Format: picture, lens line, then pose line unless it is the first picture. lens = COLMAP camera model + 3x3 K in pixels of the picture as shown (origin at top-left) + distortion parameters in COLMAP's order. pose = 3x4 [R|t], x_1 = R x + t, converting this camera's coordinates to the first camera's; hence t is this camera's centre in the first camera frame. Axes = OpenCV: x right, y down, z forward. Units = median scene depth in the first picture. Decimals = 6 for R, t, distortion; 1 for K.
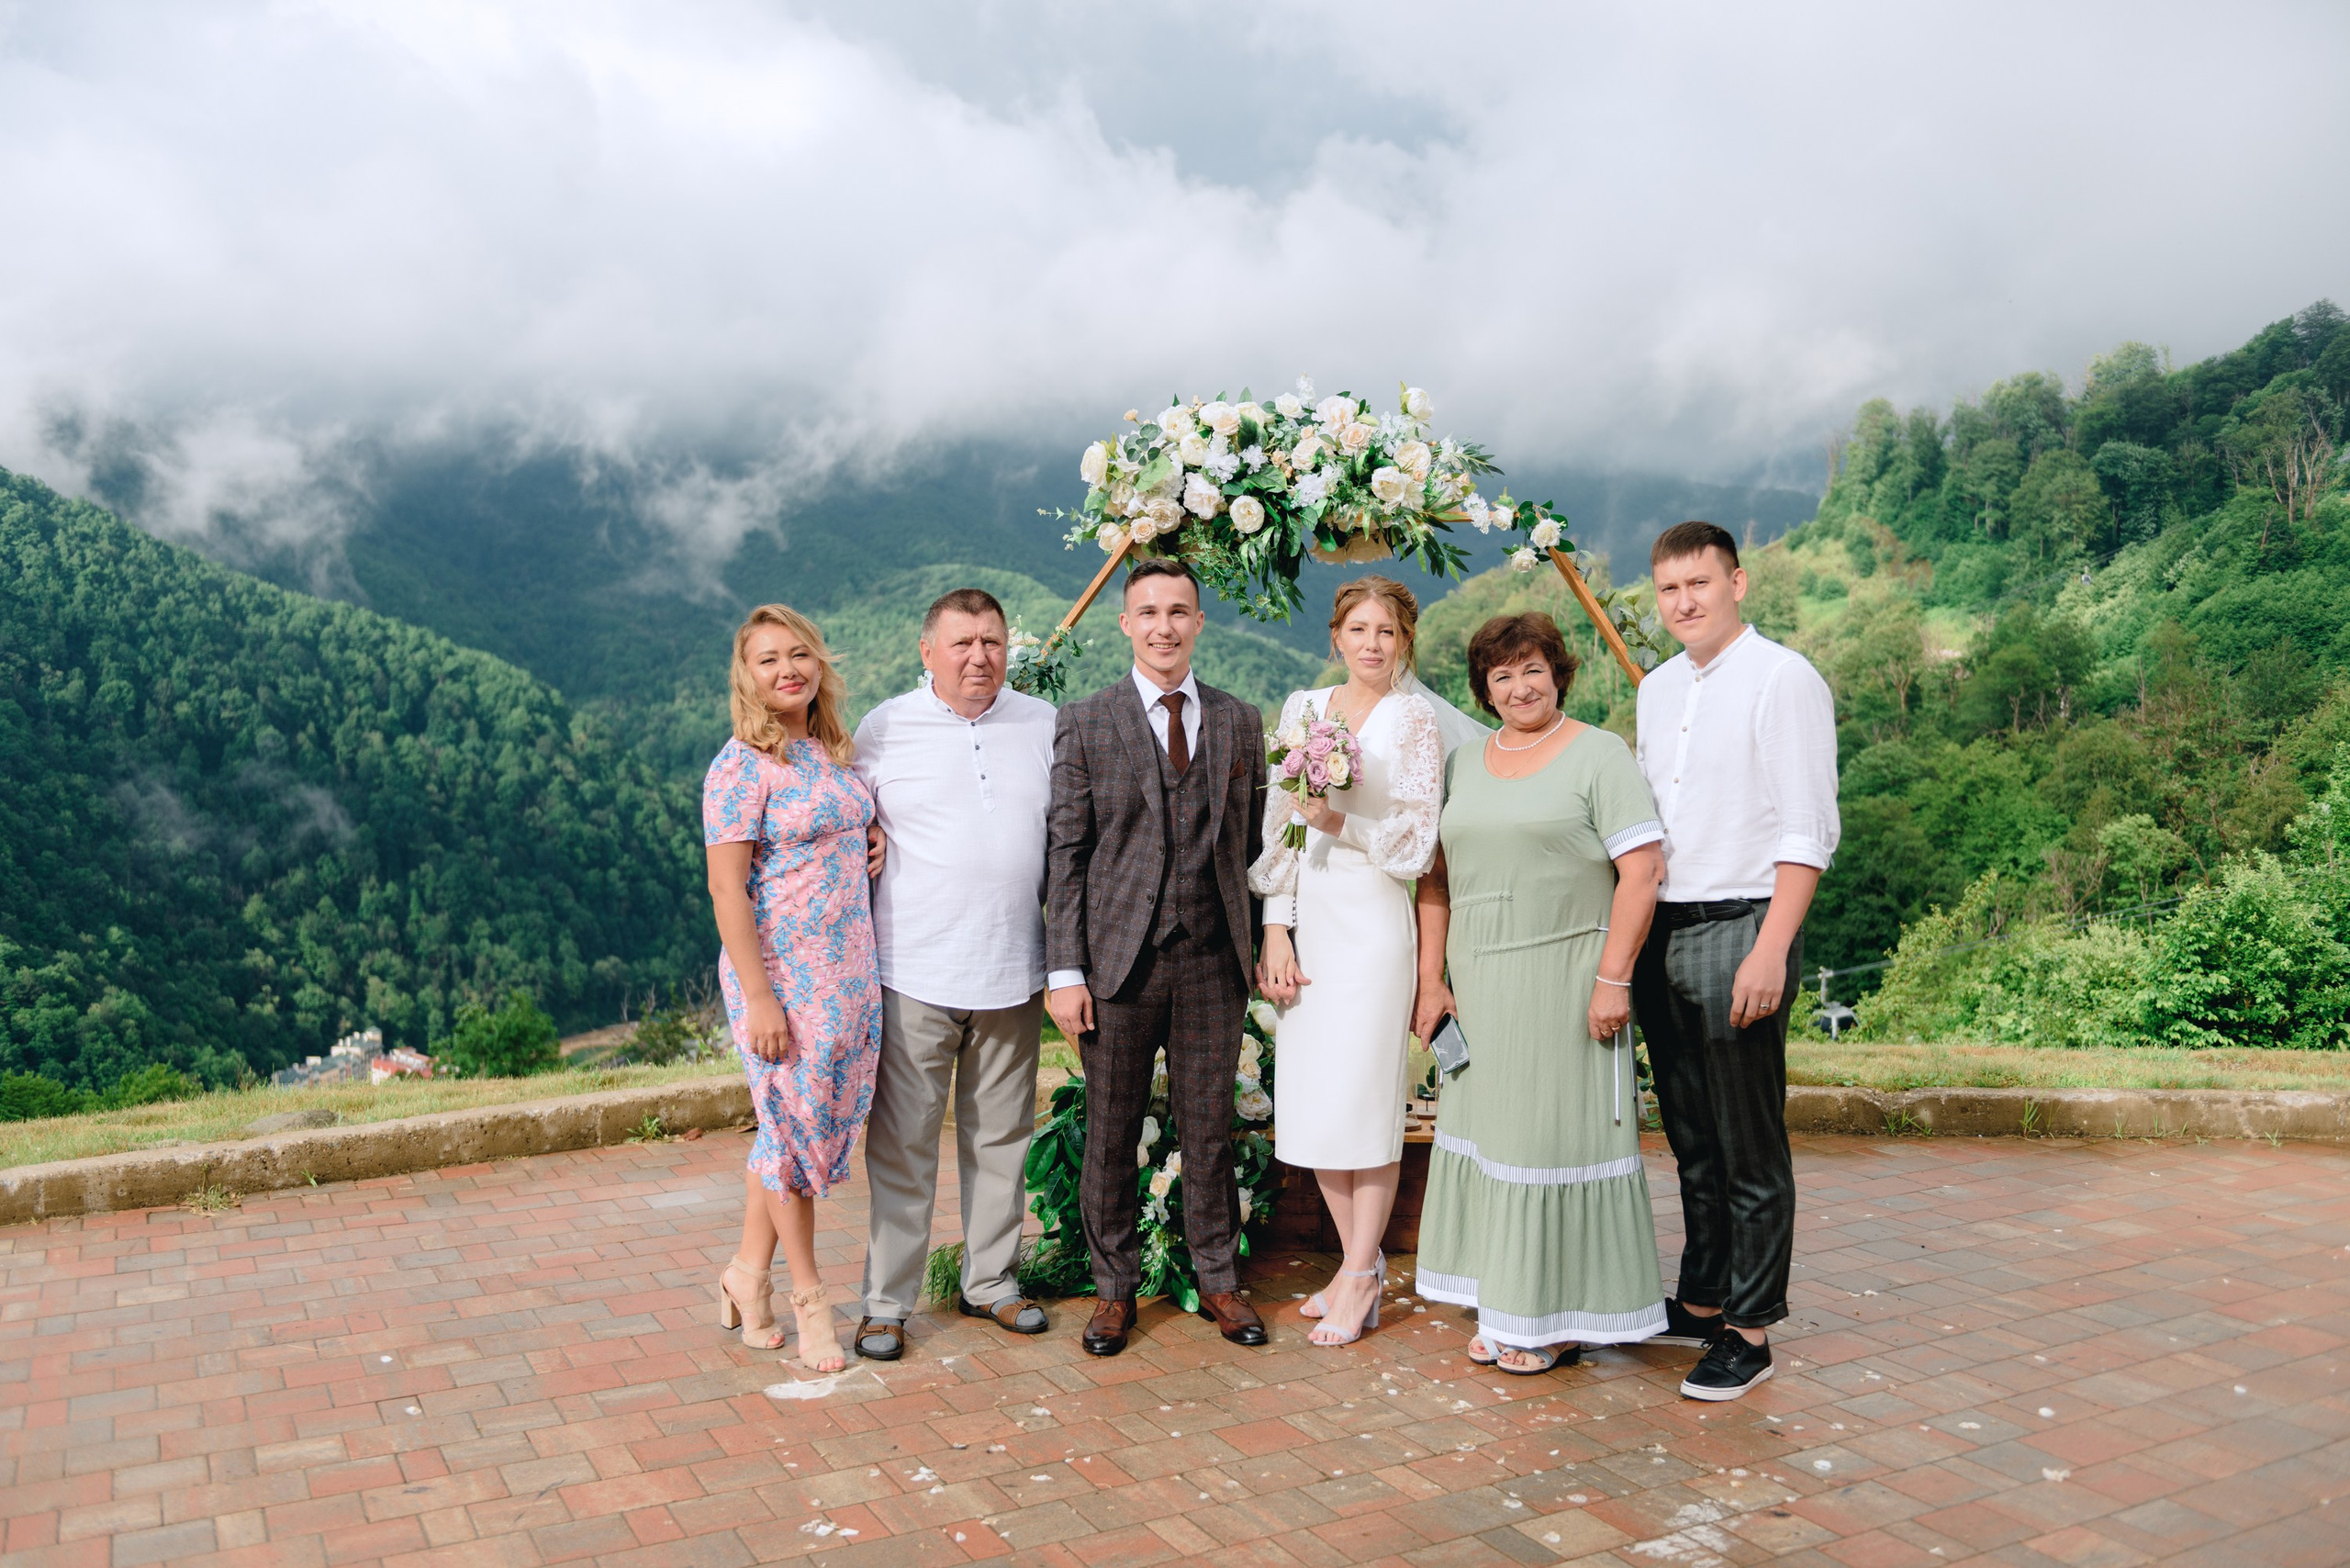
lens RADIAL K [[1917.1, 0, 1173.4], [0, 1917.1, 781.1], [0, 0, 1]] dist [-0.008319, -0.004774]
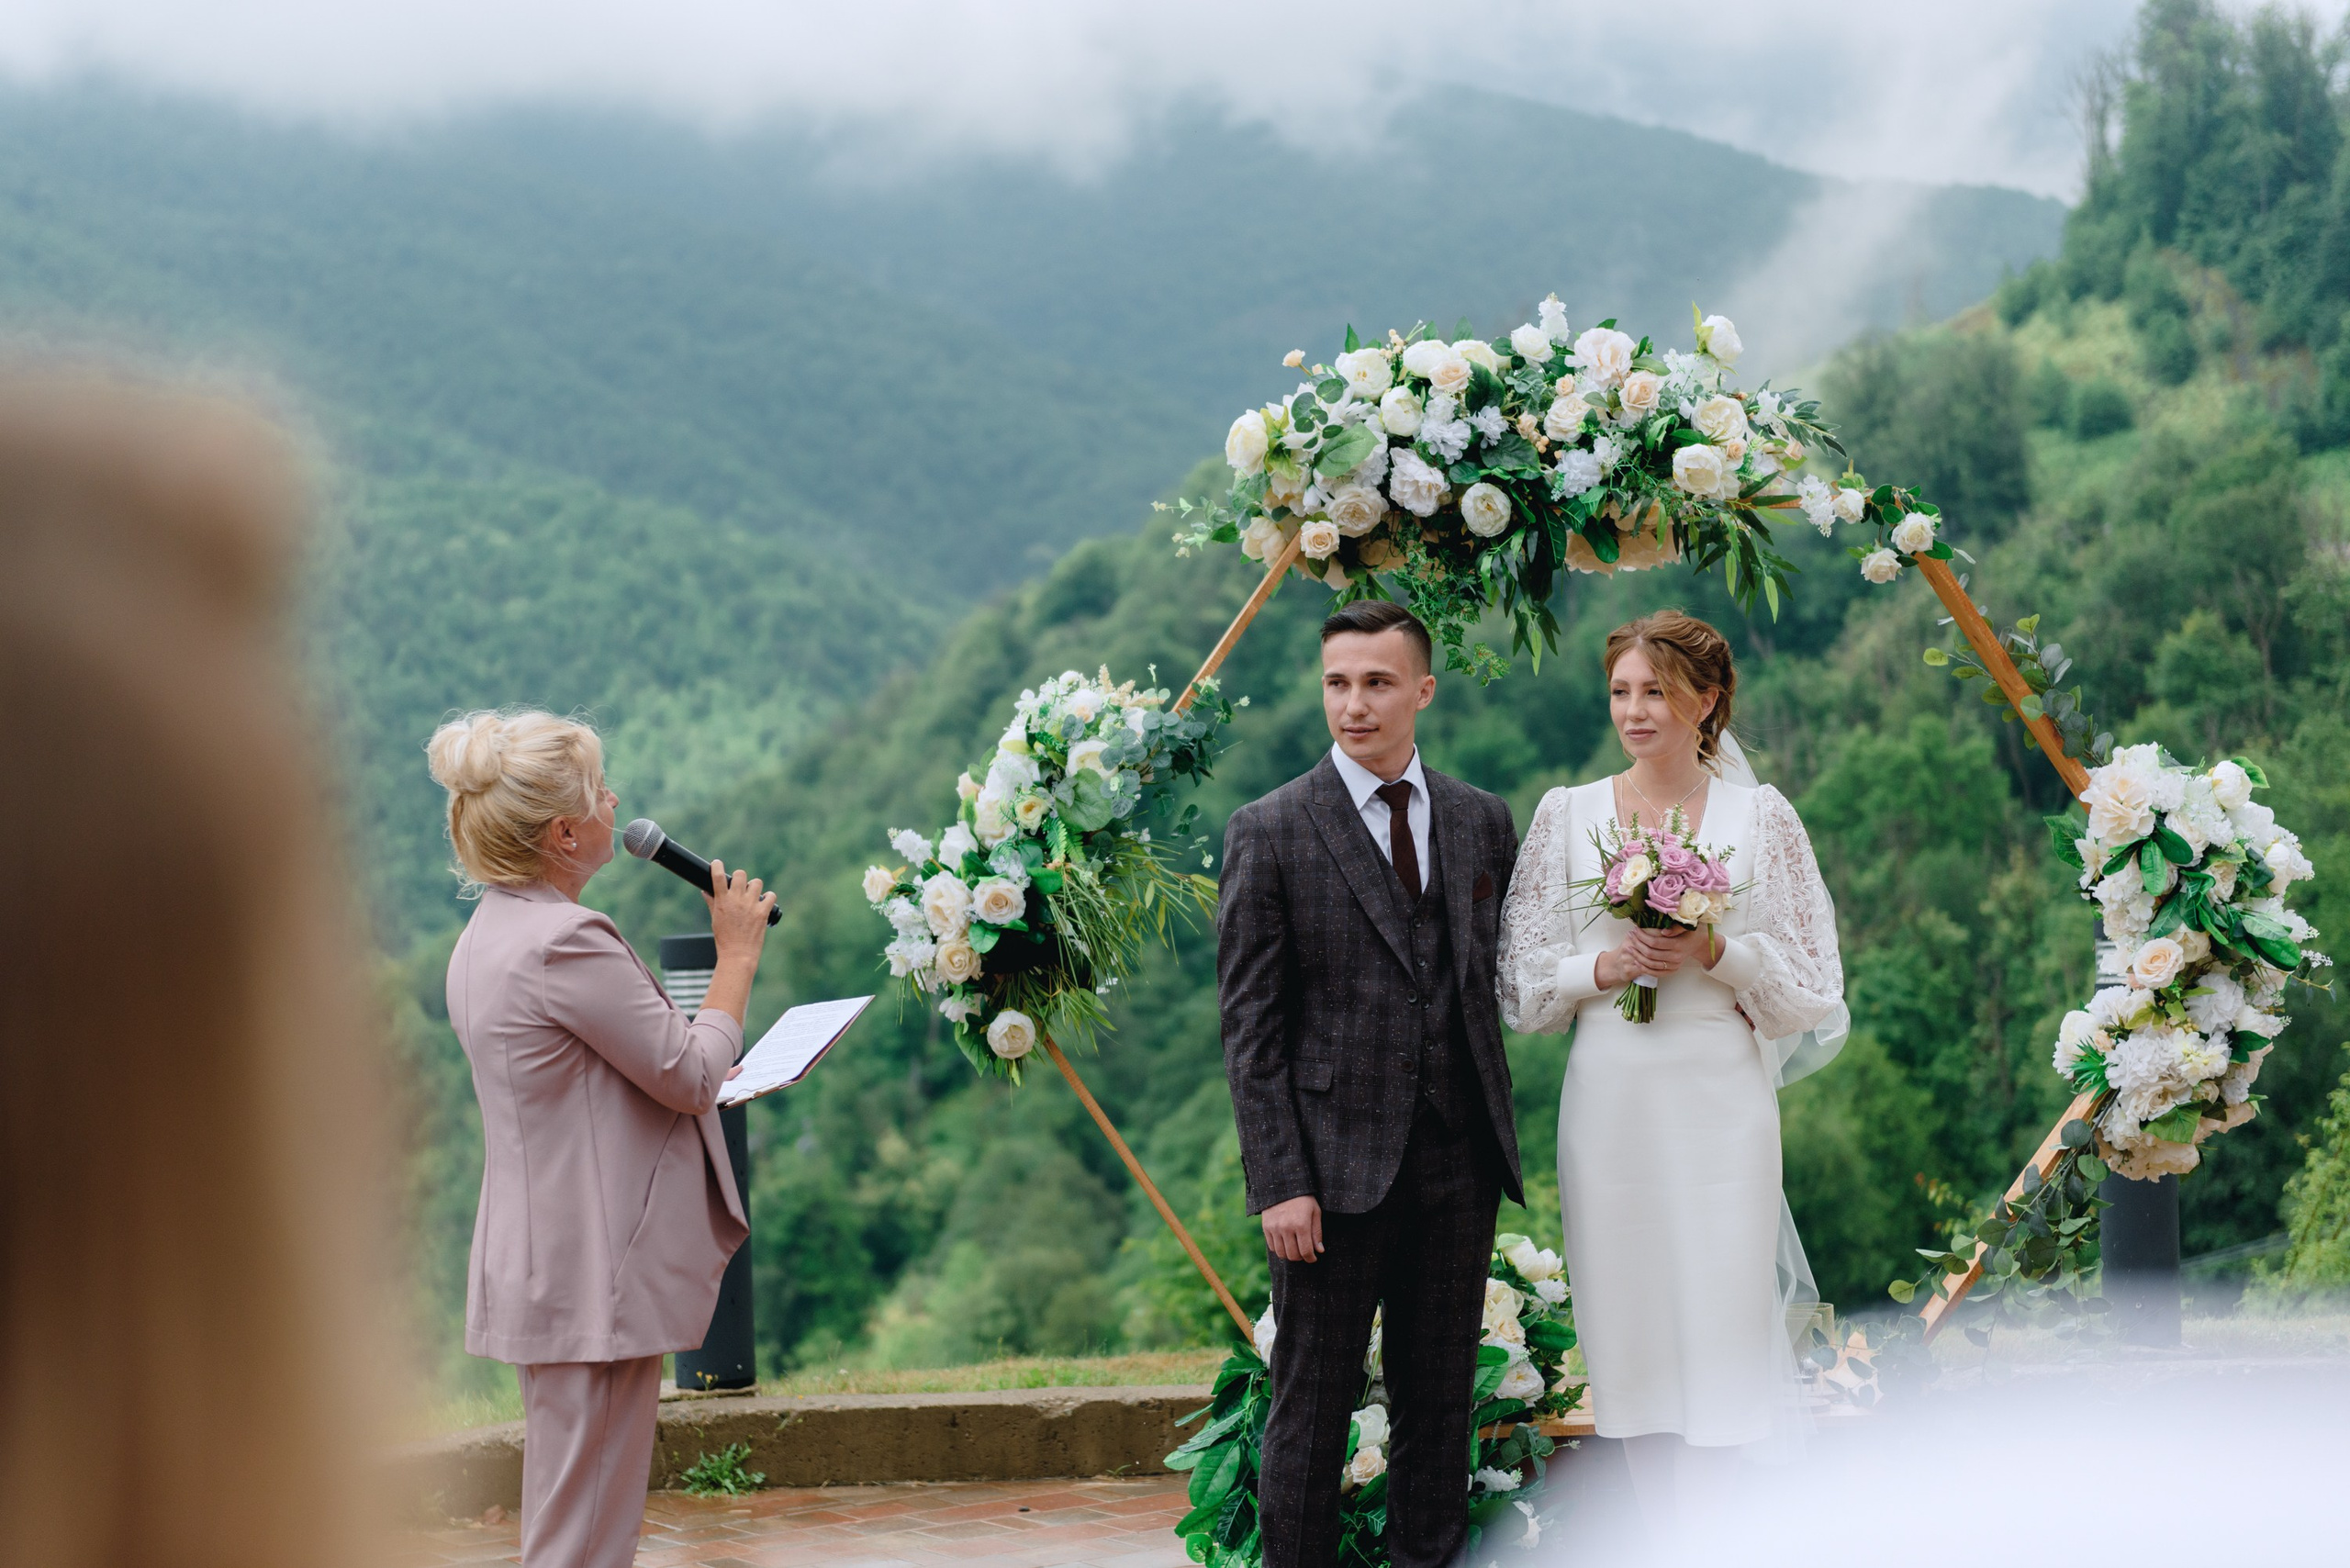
lens RADIAL K [[4521.0, 0, 1175.0], [0, 4521.0, 784.0], [0, 0, 1]] dist [-0.048070, -0.064077]
pose [[0.991602, -0.028088, 0.126241, -0.236142], [0.030787, 0.999336, -0.019477, -0.012052], [-0.125610, 0.023200, 0.991808, -0.489260]]
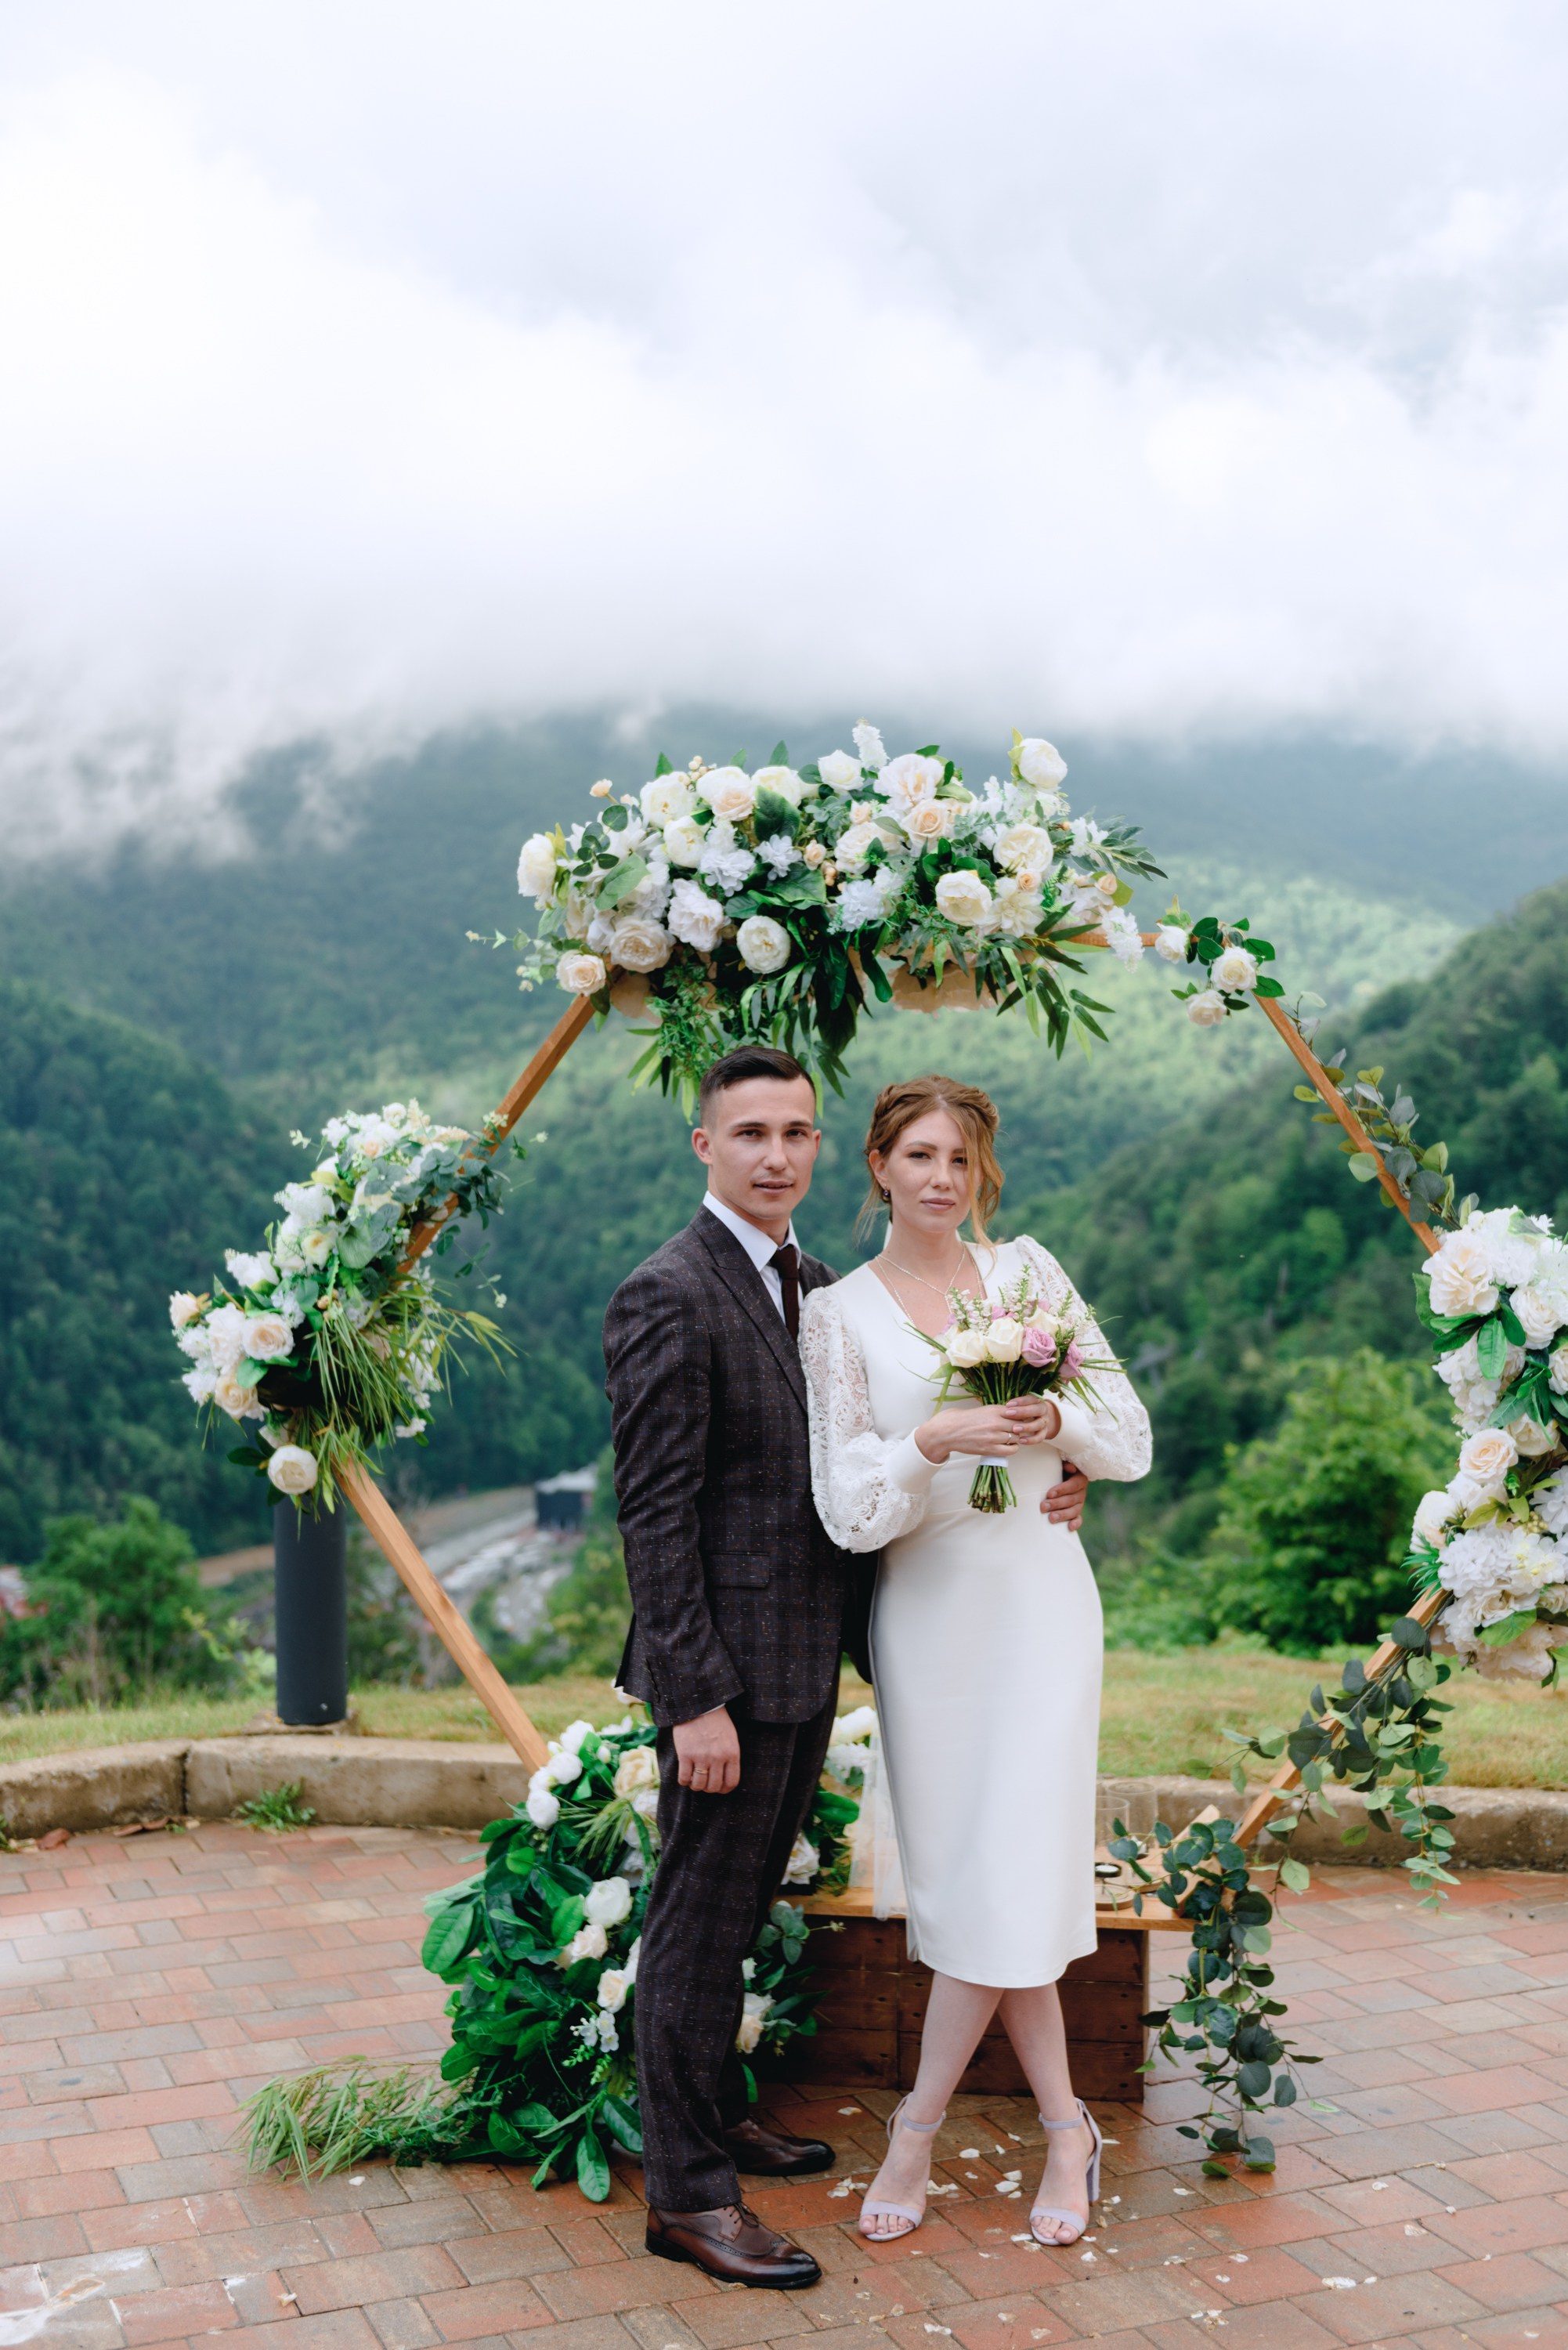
lens RADIAL K [[2773.6, 0, 780.1], [0, 2773.6, 1163.1], [0, 0, 1]] dist [-0.012122, -0.003037]
pose [[0.993912, -0.003531, -0.110116, 0.124796], [0.002378, 0.999941, -0.010600, -0.047554], [0.110147, 0.010273, 0.993862, 0.064963]]
